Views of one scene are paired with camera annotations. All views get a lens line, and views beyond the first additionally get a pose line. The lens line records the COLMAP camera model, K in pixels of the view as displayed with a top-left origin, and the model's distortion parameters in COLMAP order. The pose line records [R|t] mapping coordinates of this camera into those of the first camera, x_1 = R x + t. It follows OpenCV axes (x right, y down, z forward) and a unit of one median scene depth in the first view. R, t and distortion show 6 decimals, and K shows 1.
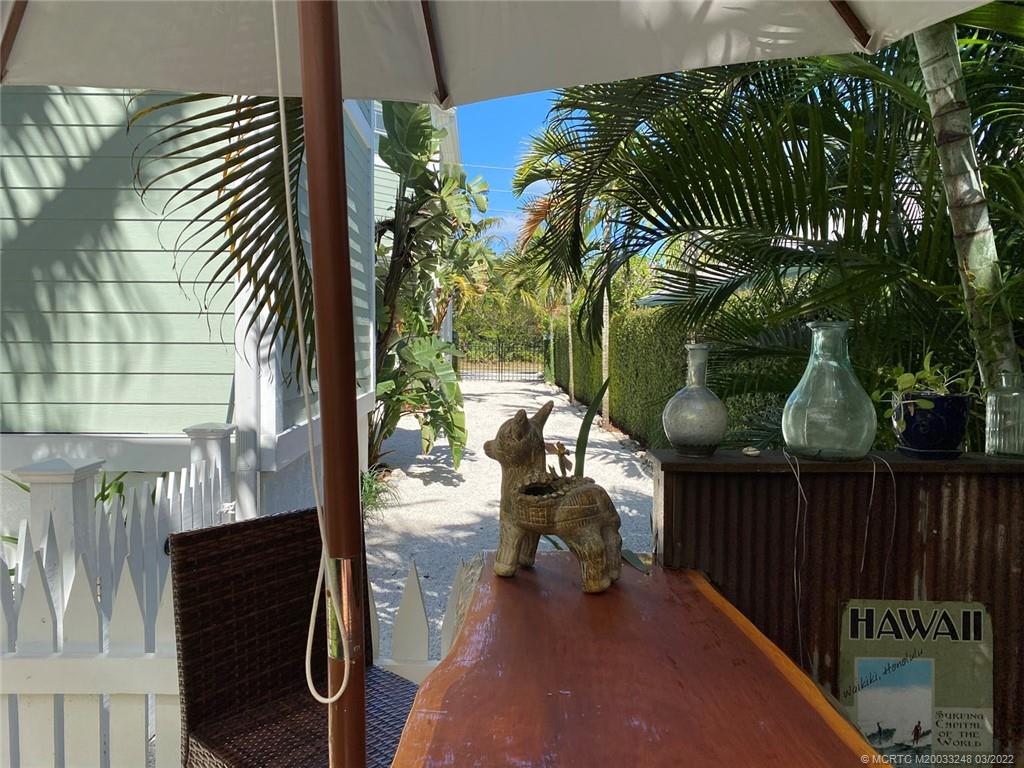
lens RADIAL K [[762.0, 0, 512.0], [0, 762.0, 384.0], [0, 0, 1]] dist [0.068382, -0.000064]
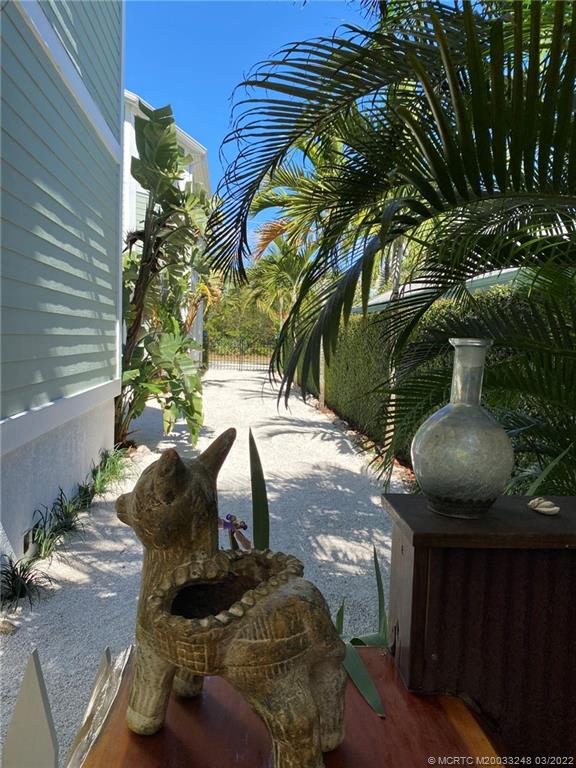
lens RADIAL K [[572.0, 0, 288.0], [0, 572.0, 384.0], [0, 0, 1]] dist [-0.003819, -0.001842]
pose [[0.997813, 0.021229, 0.062593, 0.014802], [-0.022498, 0.999554, 0.019634, -0.004920], [-0.062149, -0.020999, 0.997846, 0.126007]]
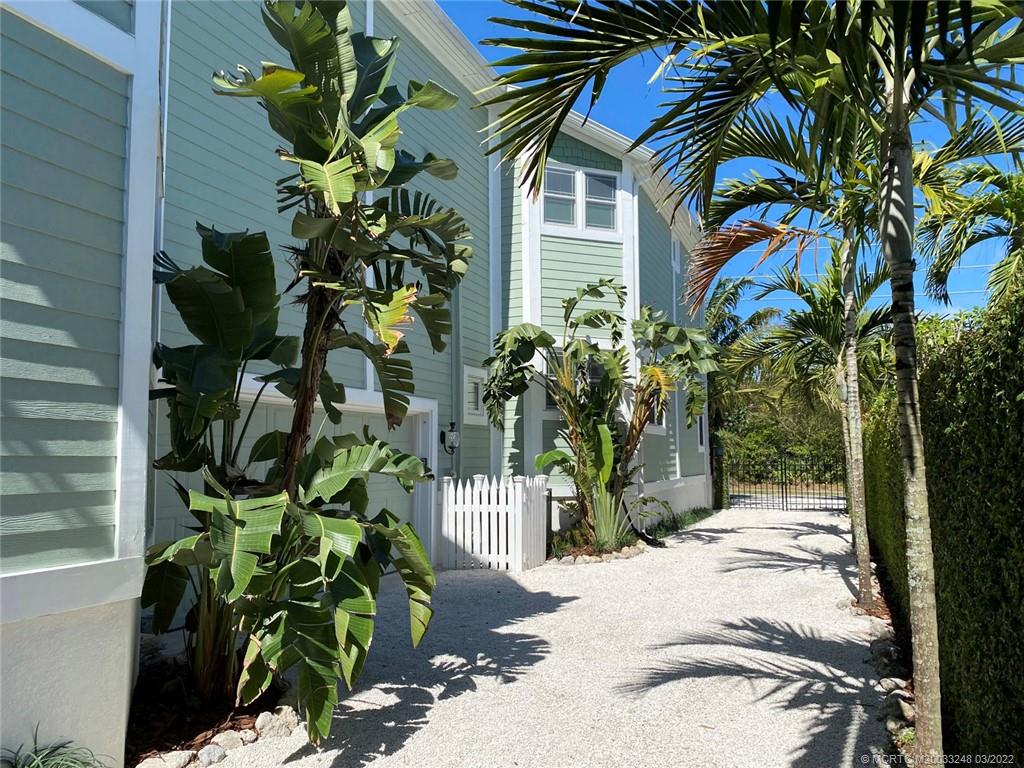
lens RADIAL K [[762.7, 0, 512.0], [0, 762.7, 384.0], [0, 0, 1]] dist [-0.003819, -0.001842]
pose [[0.905023, -0.060662, -0.421016, 0.199318], [-0.006962, 0.987534, -0.157253, -0.019651], [0.425306, 0.145249, 0.893318, 0.561278]]
